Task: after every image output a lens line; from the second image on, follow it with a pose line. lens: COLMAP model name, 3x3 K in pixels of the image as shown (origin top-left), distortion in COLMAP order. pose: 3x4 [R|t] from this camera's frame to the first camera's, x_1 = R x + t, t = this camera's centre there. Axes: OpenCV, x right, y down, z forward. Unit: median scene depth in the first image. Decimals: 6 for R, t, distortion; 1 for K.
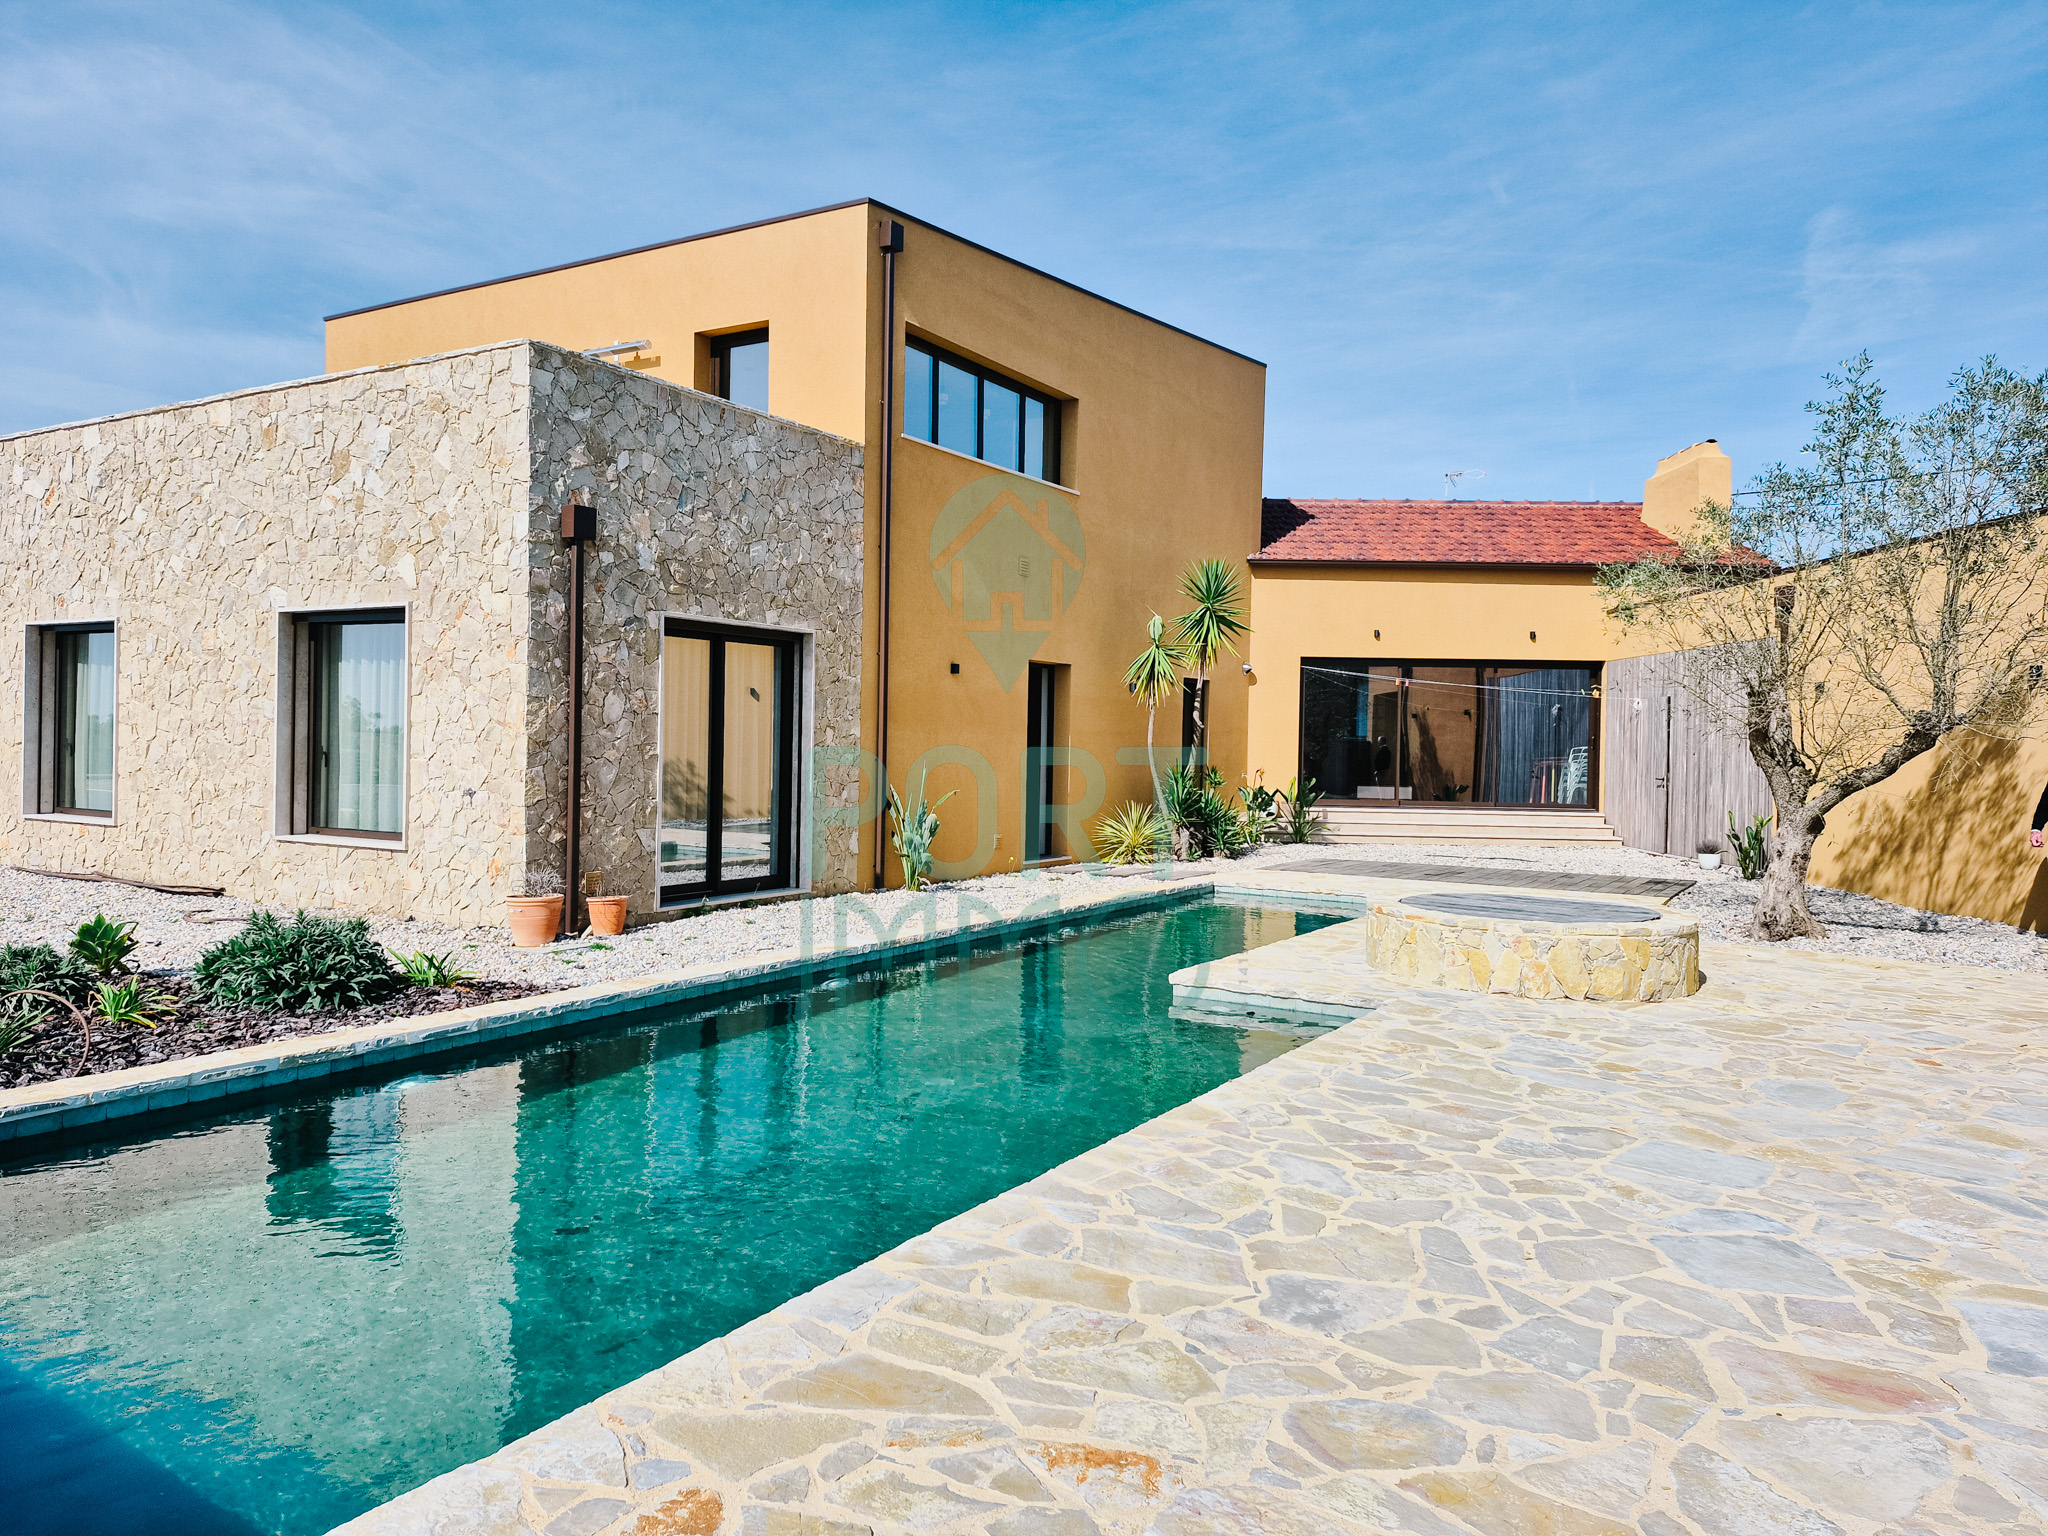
lens RADIAL K [[1414.0, 0, 1006.3], [0, 1414.0, 760.0], [0, 0, 1]] dist [0.093481, -0.108525]
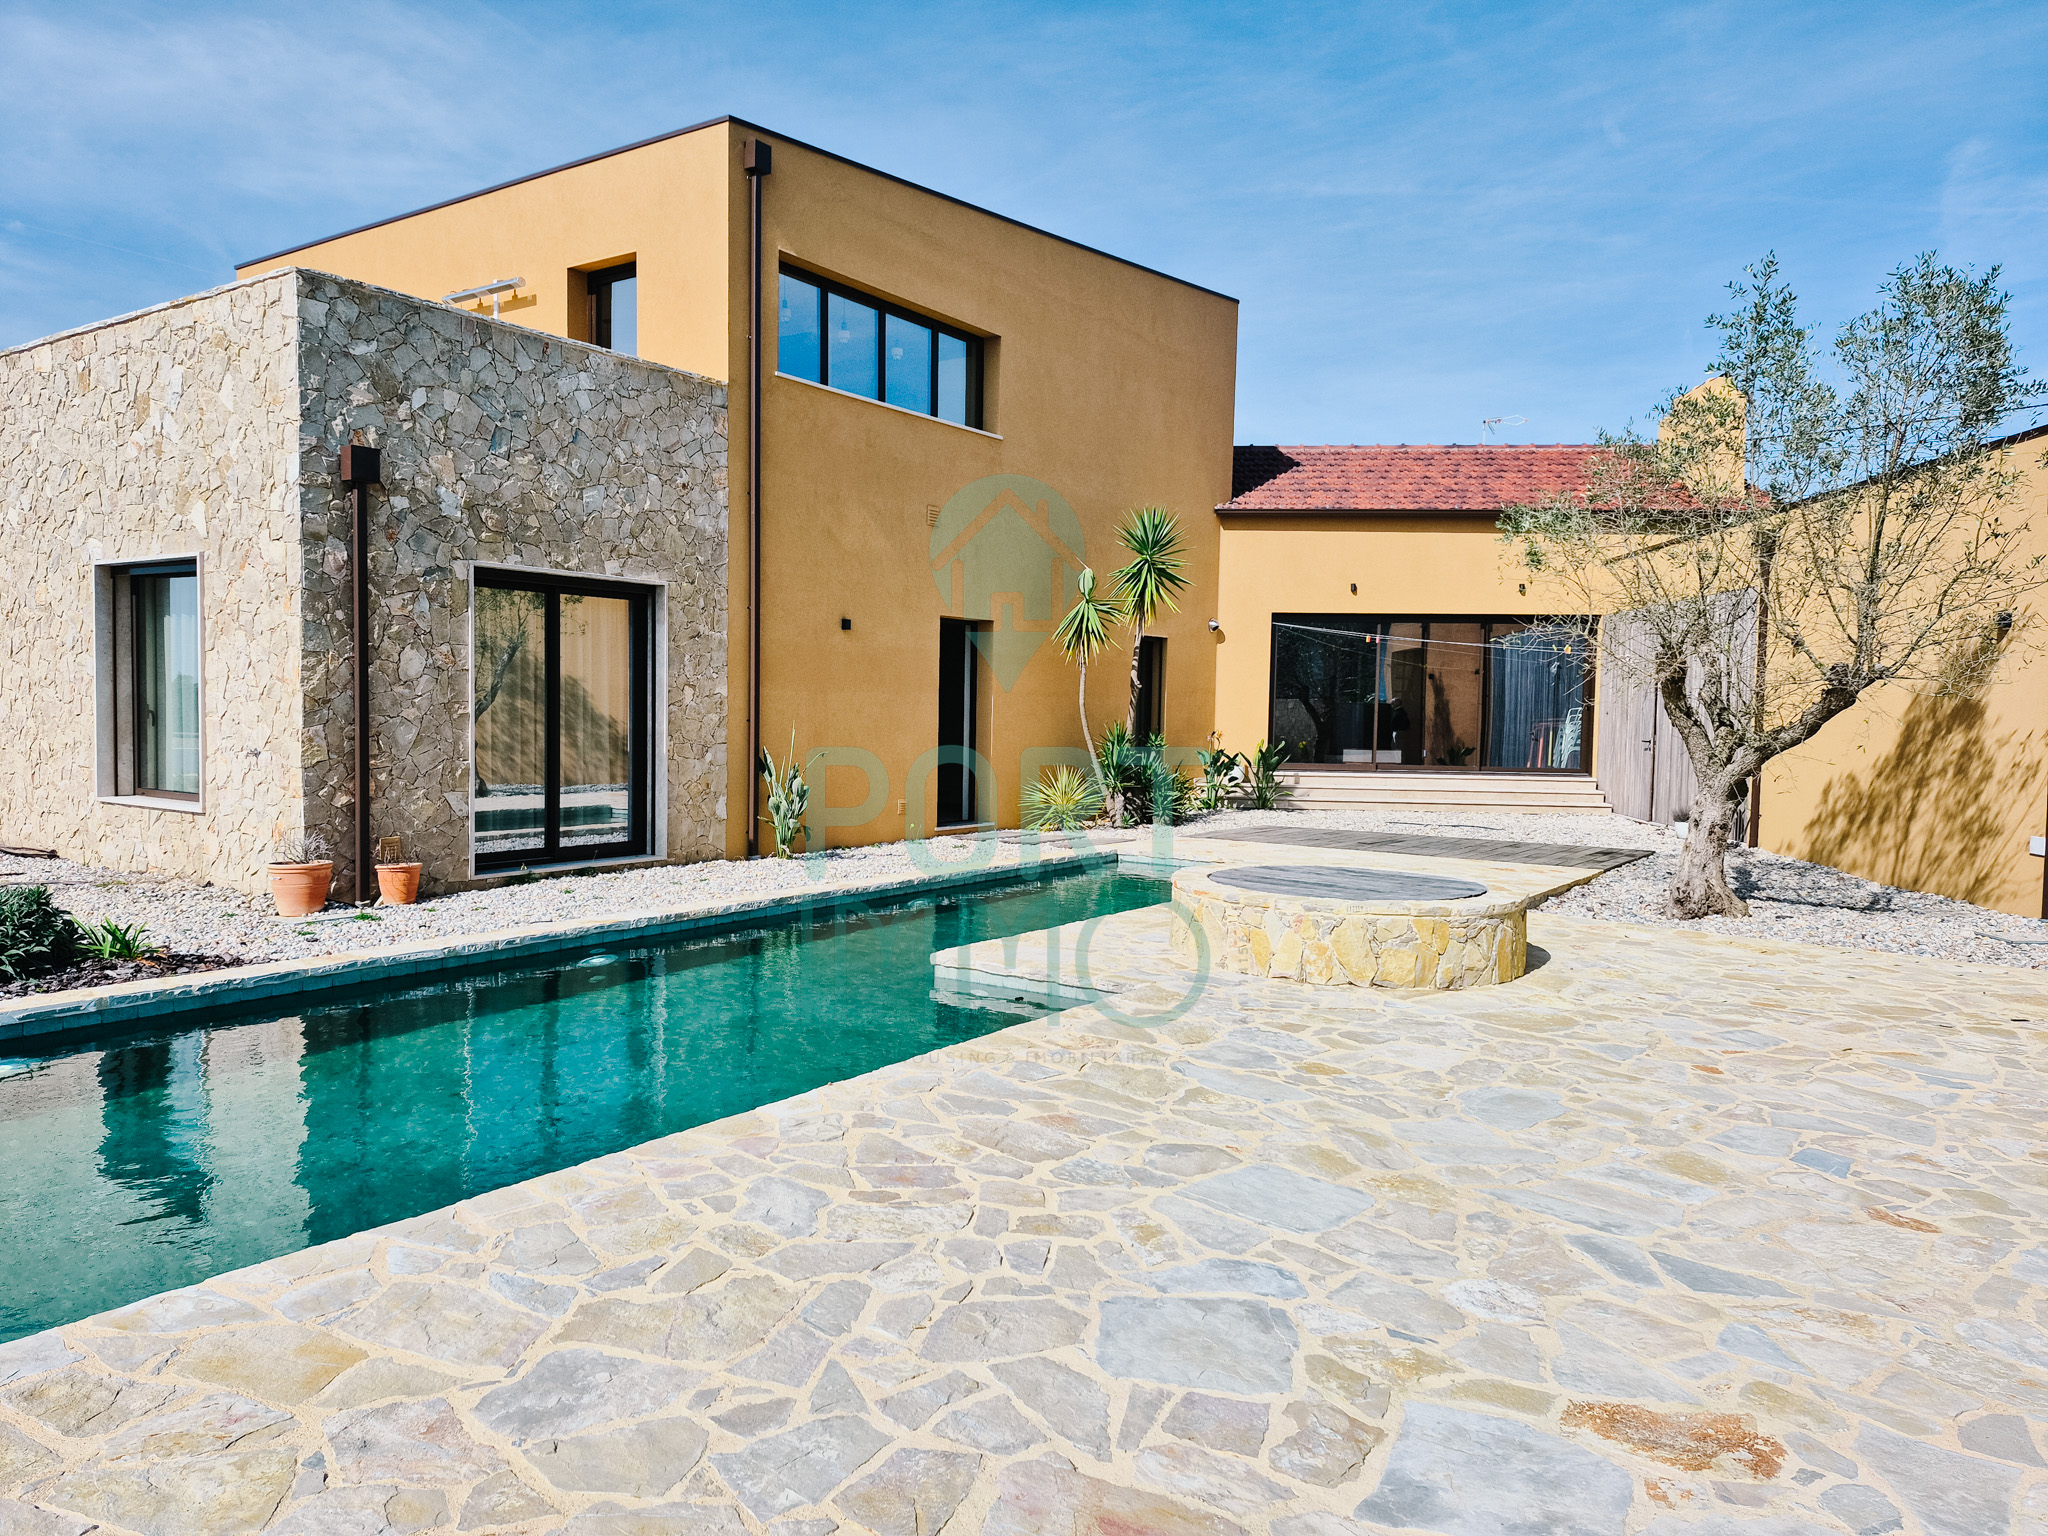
lens RADIAL K [[1413.0, 0, 995.3], [0, 1413.0, 777.1], [0, 0, 1]] dist [0.087465, -0.100482]
pose [[0.997769, 0.002878, -0.066703, 0.148541], [-0.000368, 0.999292, 0.037609, 0.002376], [0.066764, -0.037500, 0.997064, 0.069122]]
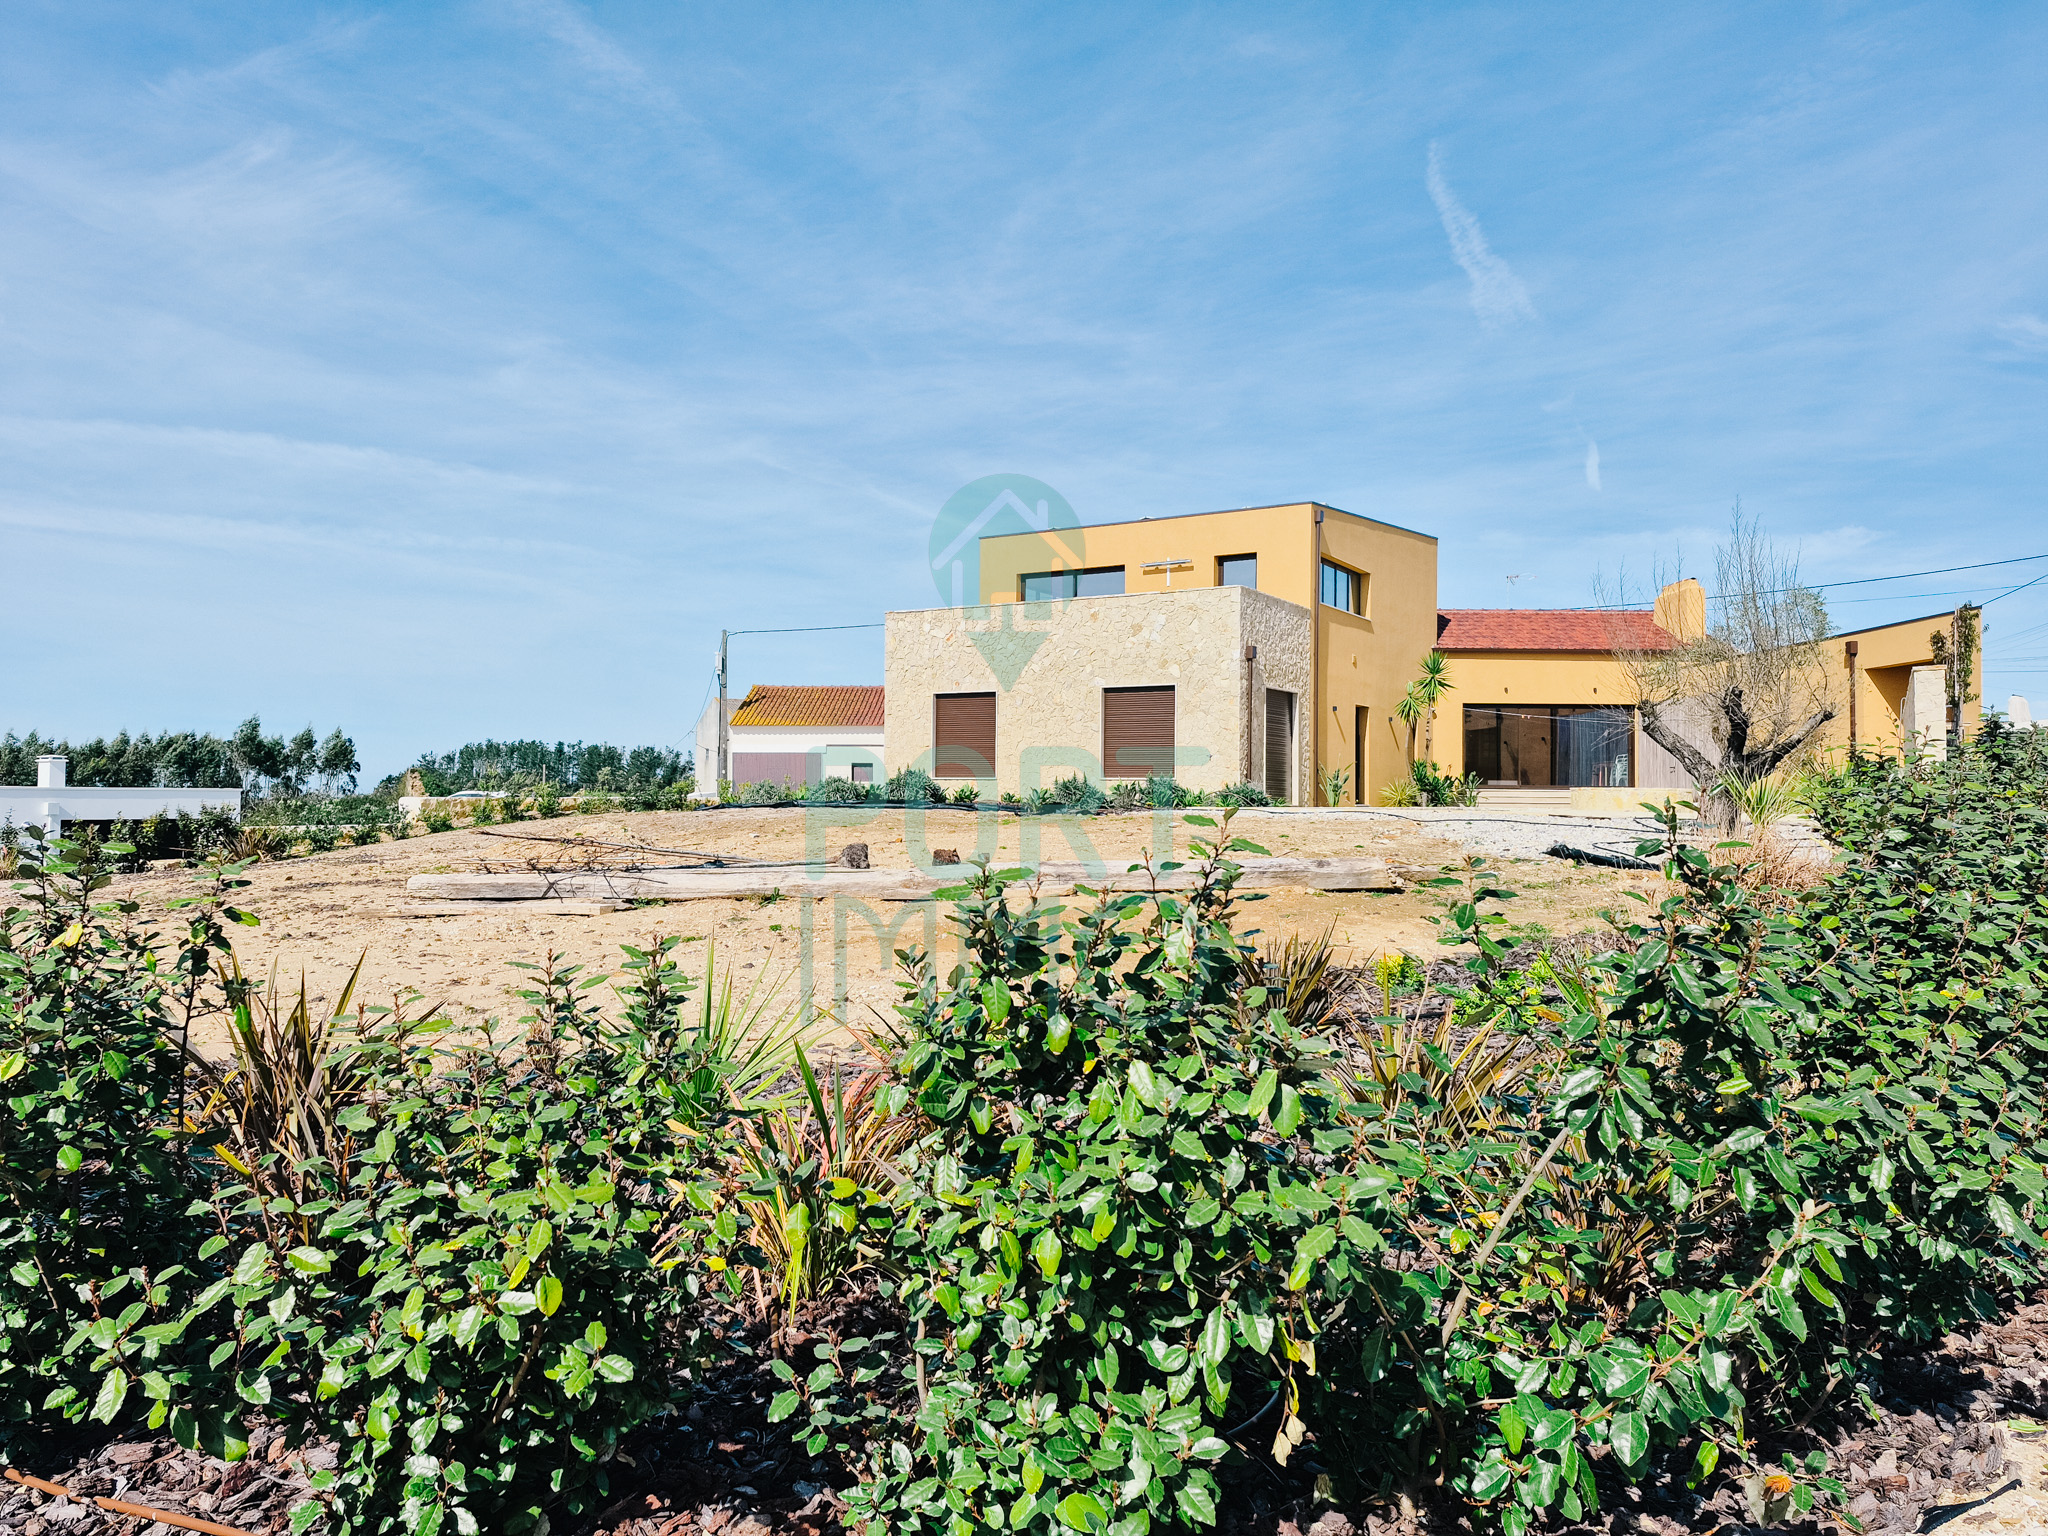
lens RADIAL K [[1414.0, 0, 1006.3], [0, 1414.0, 760.0], [0, 0, 1]] dist [0.093481, -0.108525]
pose [[0.999903, -0.009506, 0.010155, -0.642020], [0.009879, 0.999254, -0.037336, 0.098164], [-0.009792, 0.037433, 0.999251, -1.285169]]
